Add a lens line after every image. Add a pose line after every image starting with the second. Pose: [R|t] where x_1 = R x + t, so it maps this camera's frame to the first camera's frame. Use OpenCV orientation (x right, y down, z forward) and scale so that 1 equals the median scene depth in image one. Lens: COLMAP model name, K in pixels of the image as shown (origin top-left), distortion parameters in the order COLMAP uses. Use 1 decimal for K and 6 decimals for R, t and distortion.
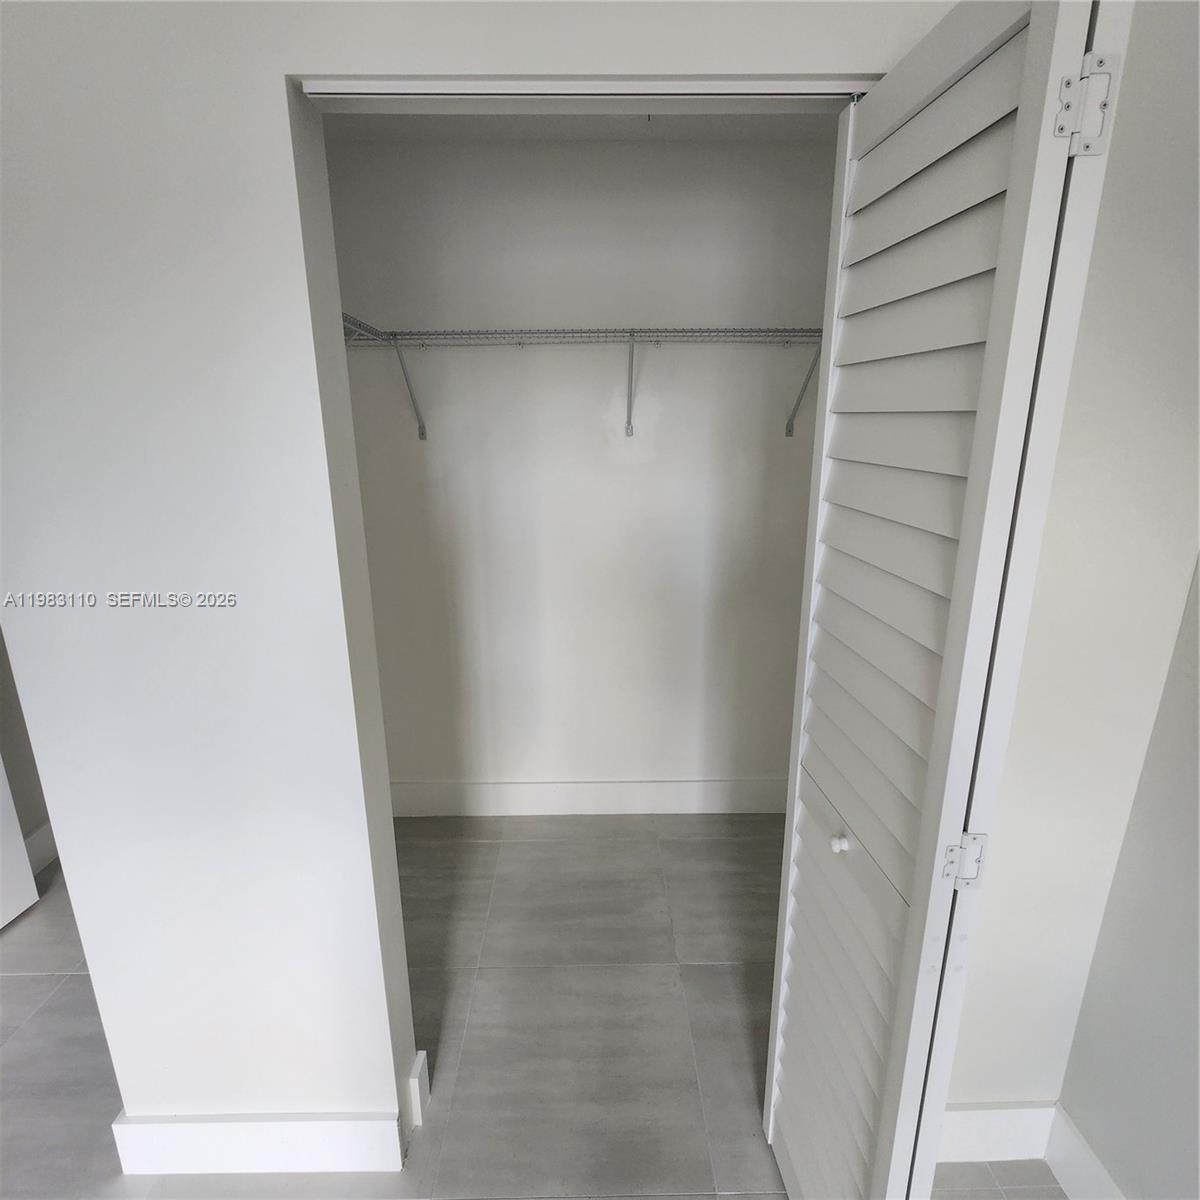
lens RADIAL K [[660.3, 0, 588.7], [0, 660.3, 595.5], [0, 0, 1]] dist [-0.000071, 0.001757]
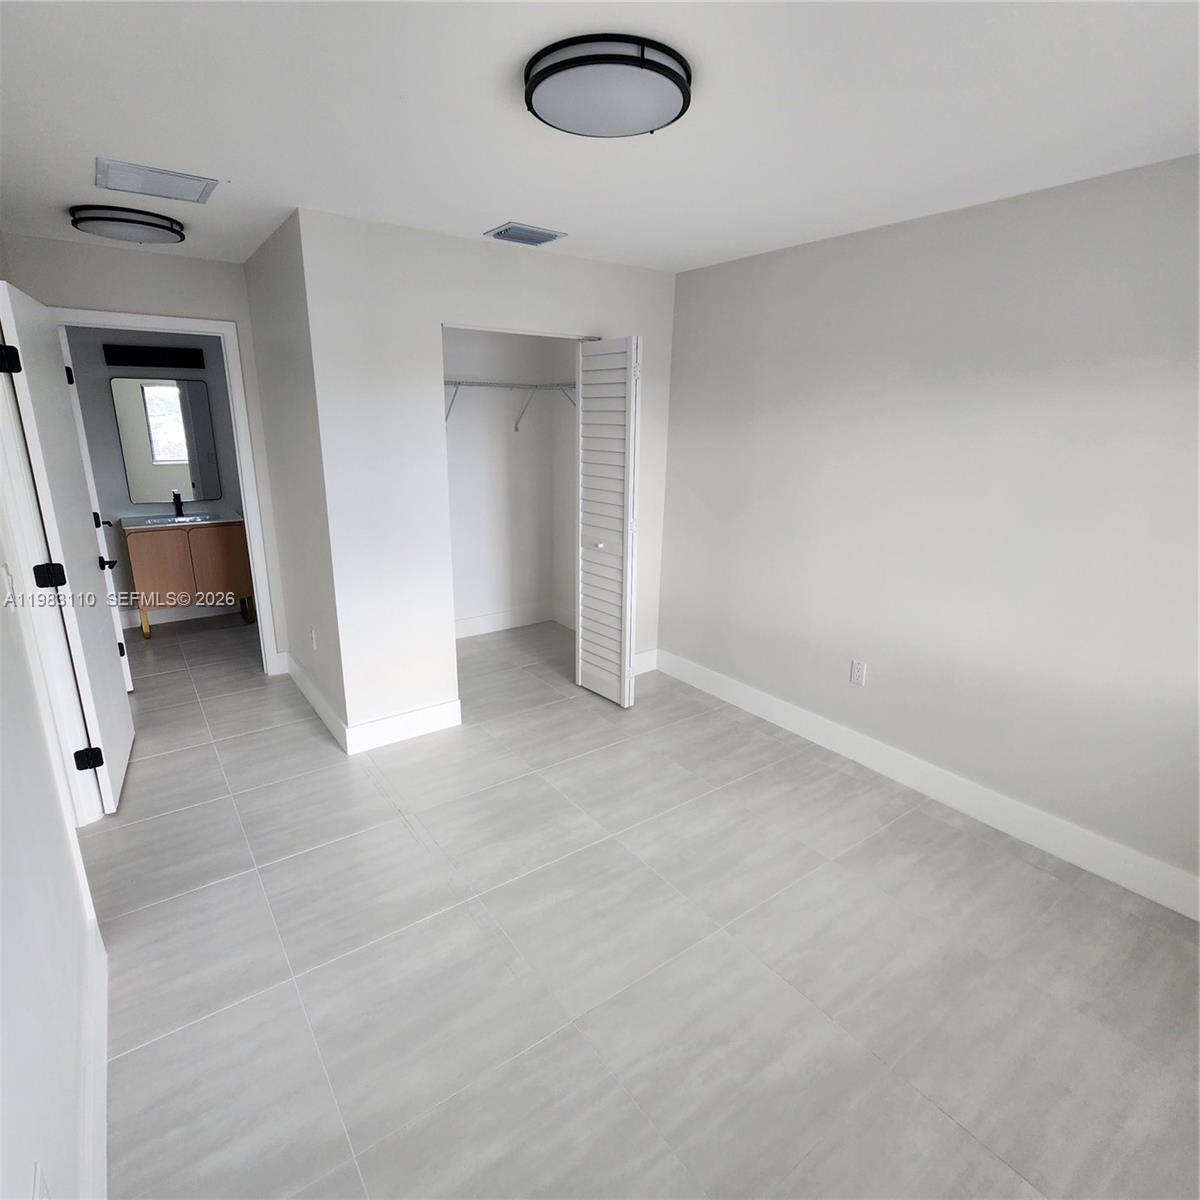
lens RADIAL K [[649.7, 0, 601.0], [0, 649.7, 577.5], [0, 0, 1]] dist [-0.000829, 0.000045]
pose [[0.808065, -0.124957, 0.575688, -1.861804], [0.136904, 0.990322, 0.022791, 0.531071], [-0.572964, 0.060398, 0.817352, -2.075361]]
